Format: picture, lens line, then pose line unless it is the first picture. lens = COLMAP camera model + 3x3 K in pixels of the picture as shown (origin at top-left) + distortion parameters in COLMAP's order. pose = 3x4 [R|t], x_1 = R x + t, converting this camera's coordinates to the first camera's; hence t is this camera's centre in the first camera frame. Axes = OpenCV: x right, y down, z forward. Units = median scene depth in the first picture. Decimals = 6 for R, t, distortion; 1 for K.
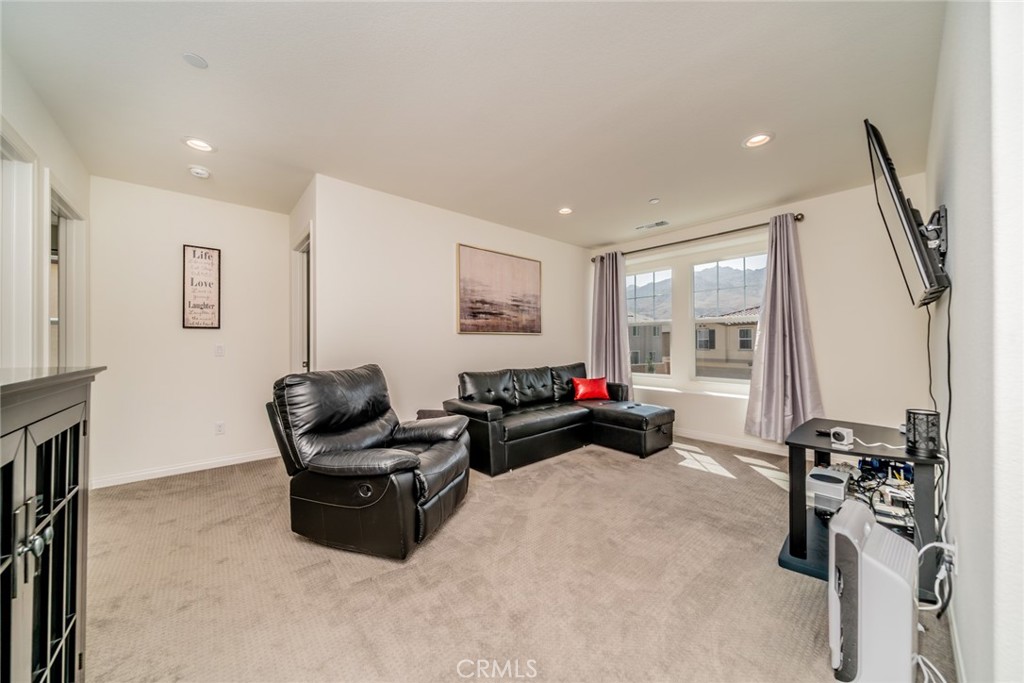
lens RADIAL K [[348.7, 0, 512.0], [0, 348.7, 341.5], [0, 0, 1]] dist [-0.010877, -0.000050]
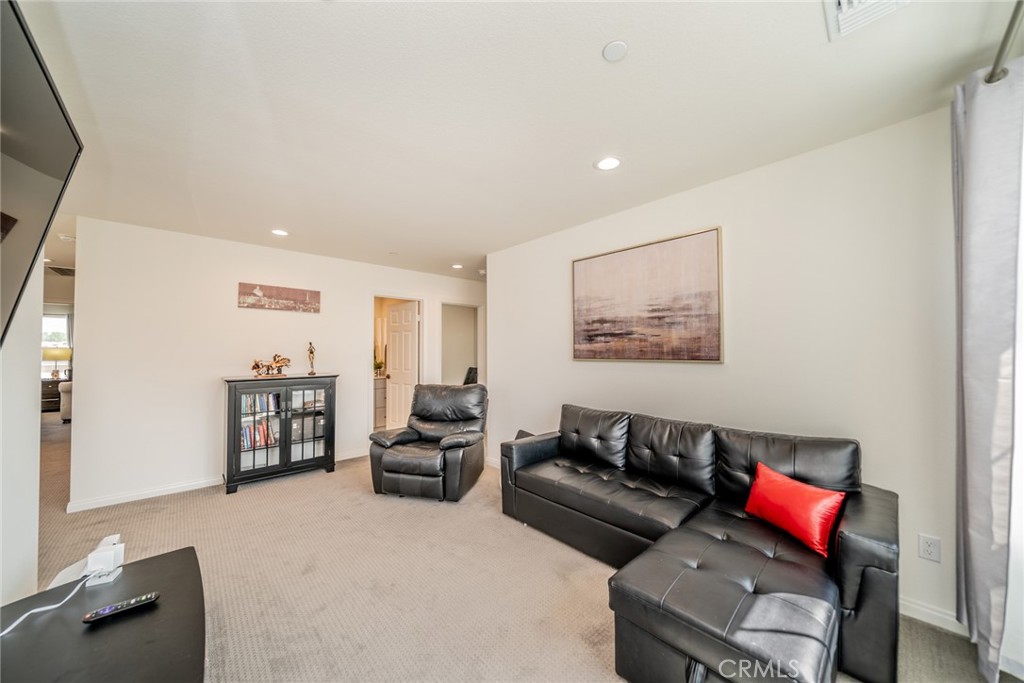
lens RADIAL K [[348.7, 0, 512.0], [0, 348.7, 341.5], [0, 0, 1]] dist [-0.010877, -0.000050]
pose [[0.030929, -0.018159, -0.999357, 0.701555], [0.009235, 0.999797, -0.017881, -0.054353], [0.999479, -0.008676, 0.031091, 0.768599]]
